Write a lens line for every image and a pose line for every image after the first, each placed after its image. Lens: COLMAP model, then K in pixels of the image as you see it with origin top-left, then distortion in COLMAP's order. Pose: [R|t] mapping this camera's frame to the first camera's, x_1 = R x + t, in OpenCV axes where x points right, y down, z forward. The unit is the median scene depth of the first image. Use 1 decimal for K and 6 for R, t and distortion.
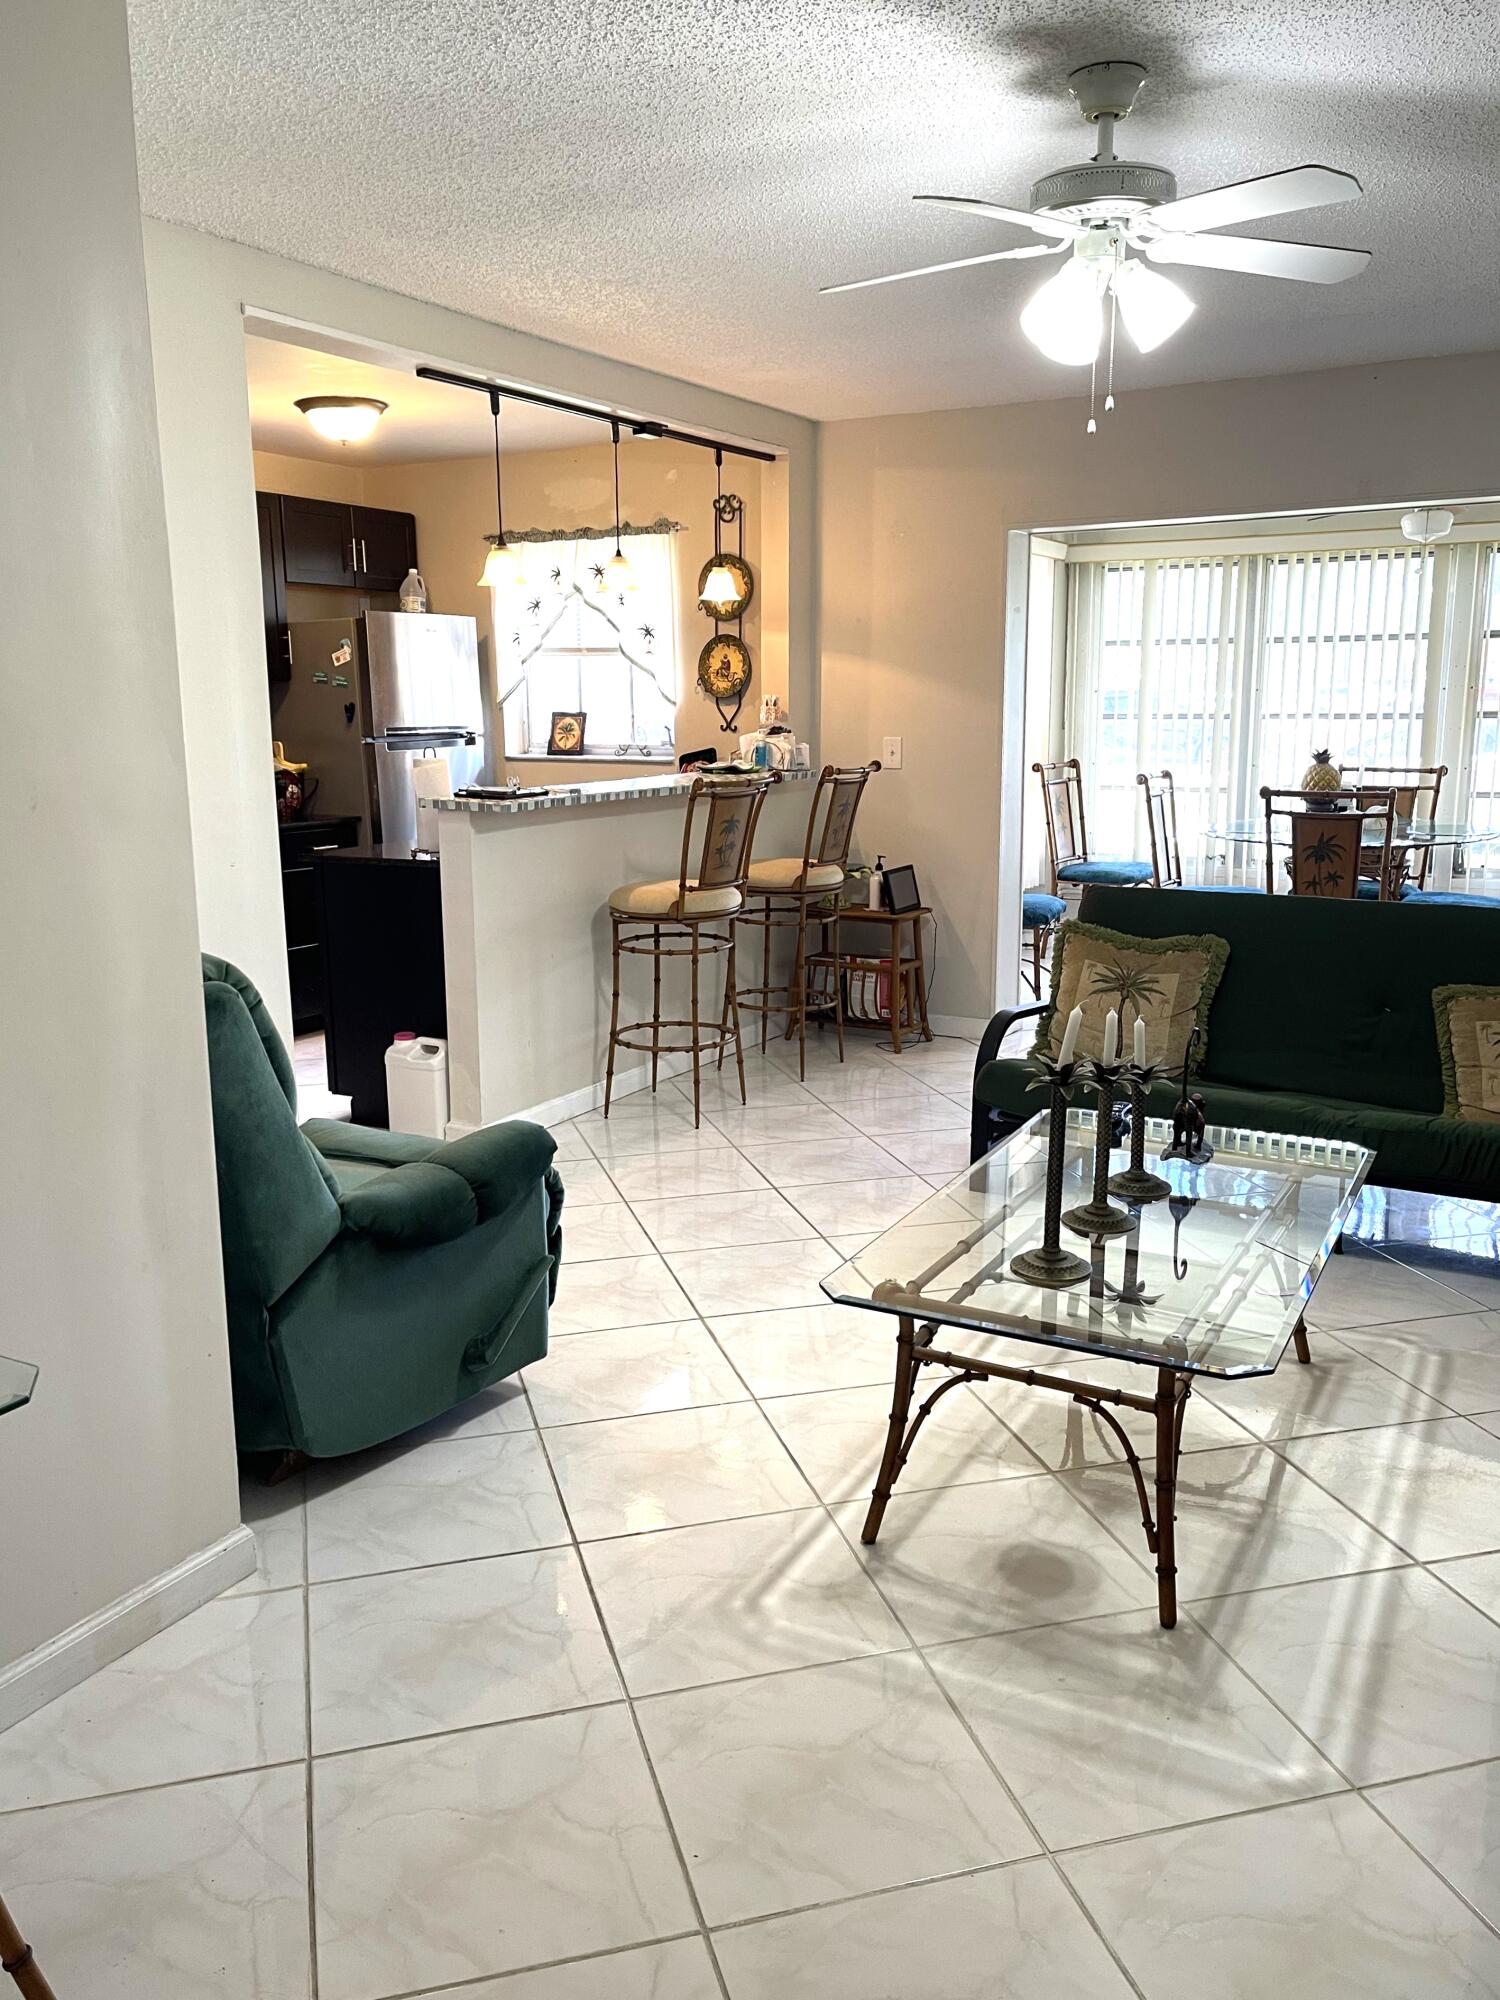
lens RADIAL K [[1570.4, 0, 733.7], [0, 1570.4, 1029.5], [0, 0, 1]] dist [0.091750, -0.178317]
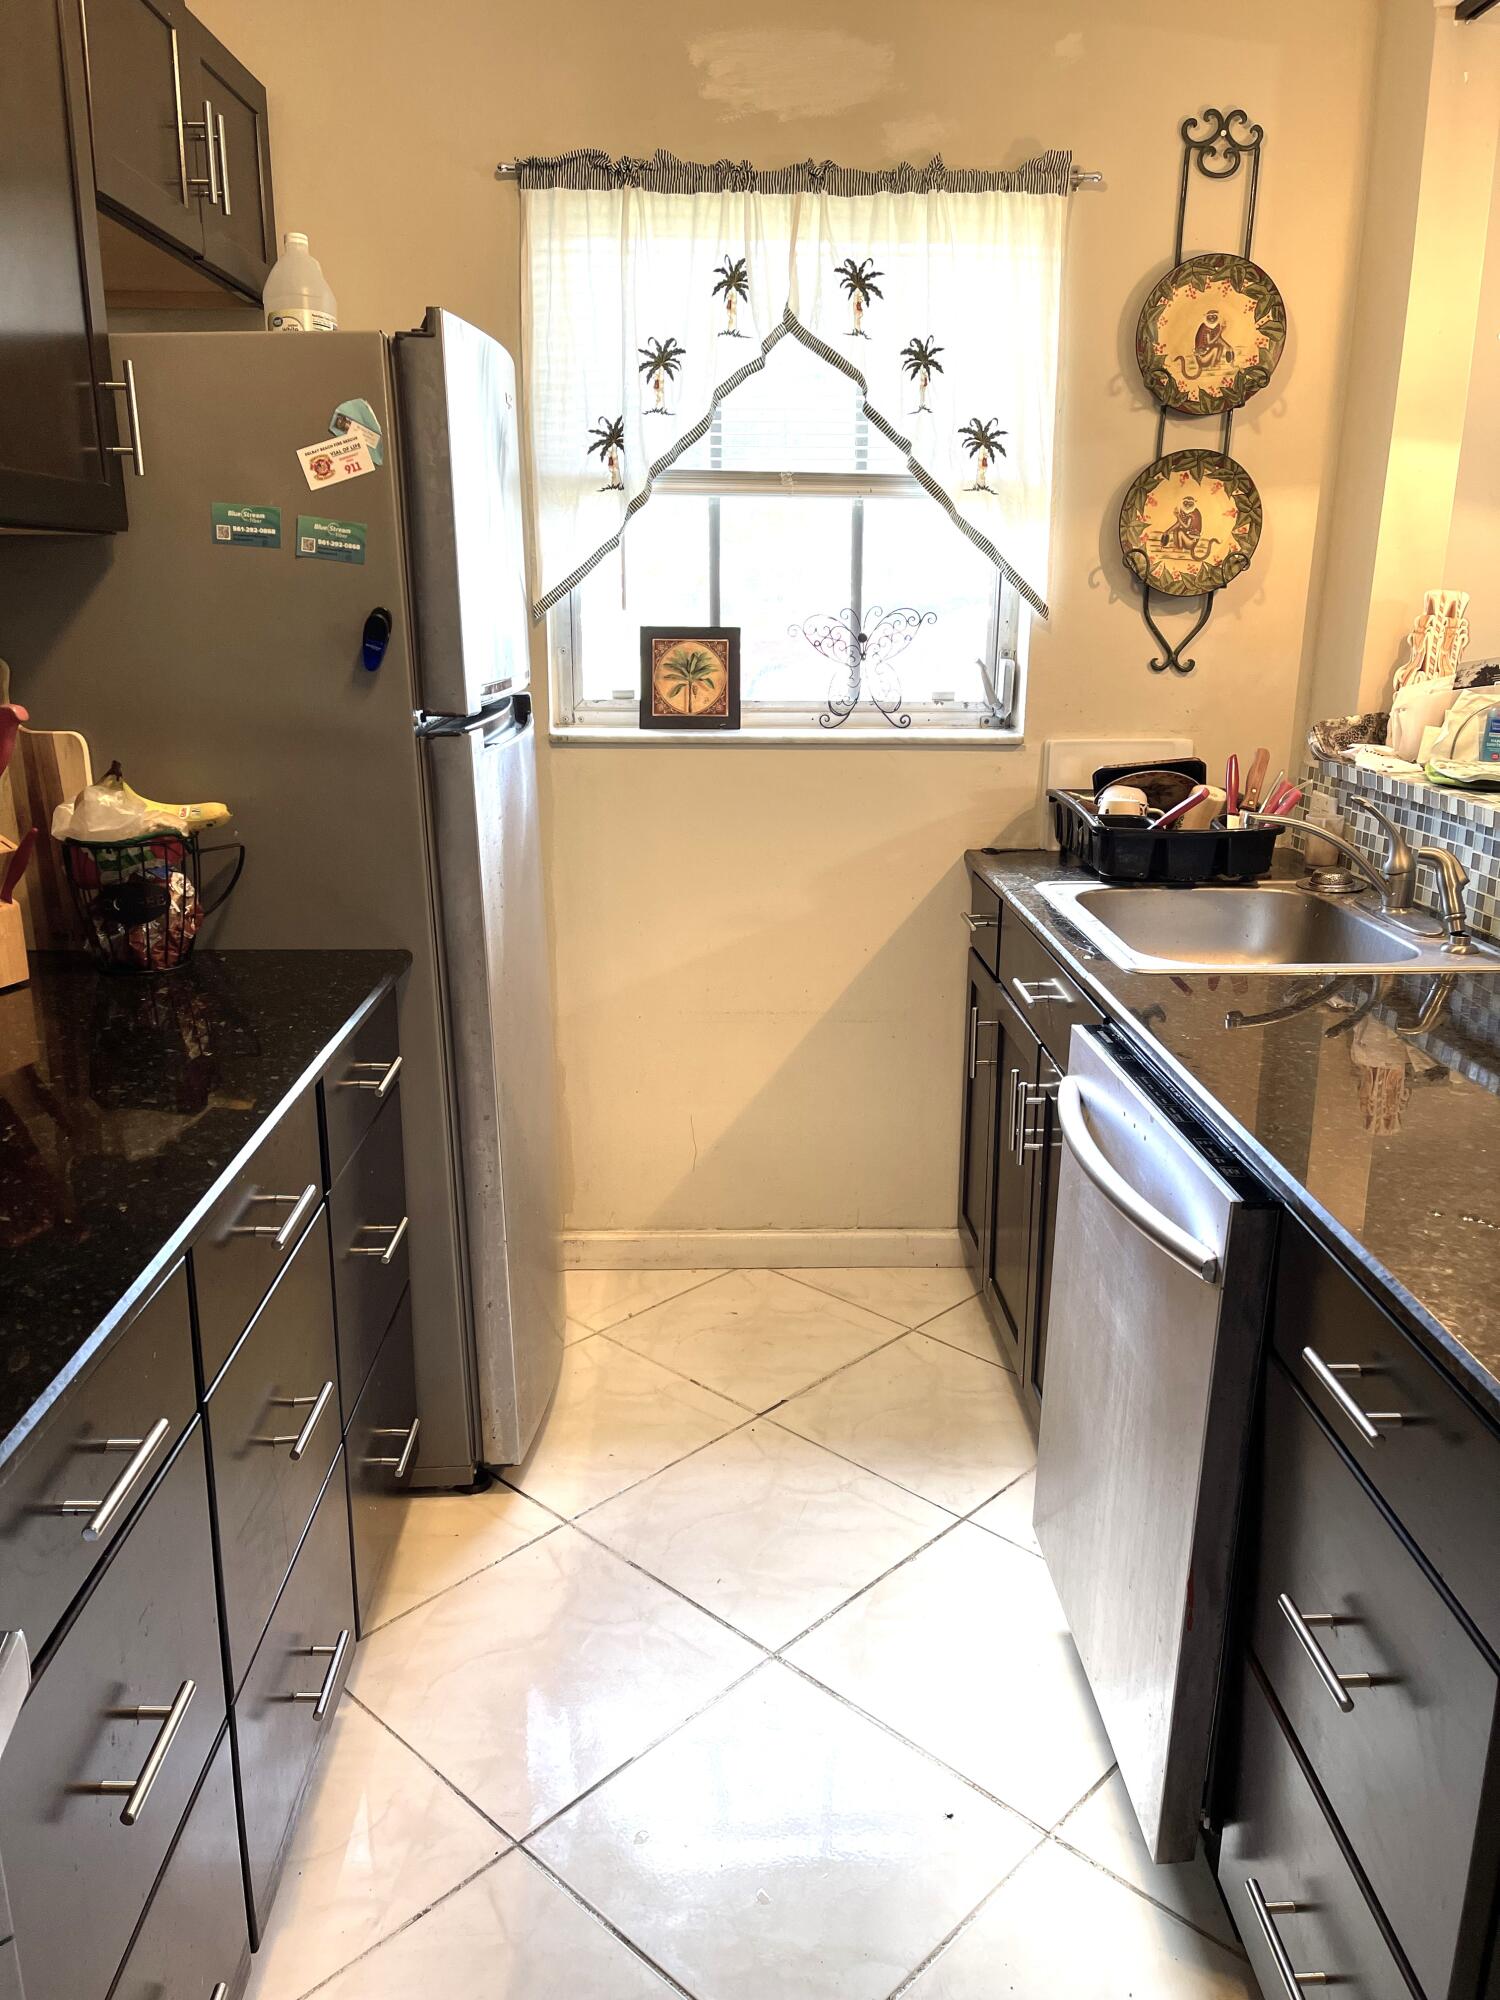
lens RADIAL K [[1517.0, 0, 757.2], [0, 1517.0, 1009.6], [0, 0, 1]] dist [0.035904, -0.005306]
pose [[0.856468, -0.127481, 0.500211, -0.326307], [0.096490, 0.991483, 0.087473, -0.139482], [-0.507101, -0.026652, 0.861474, 0.664338]]
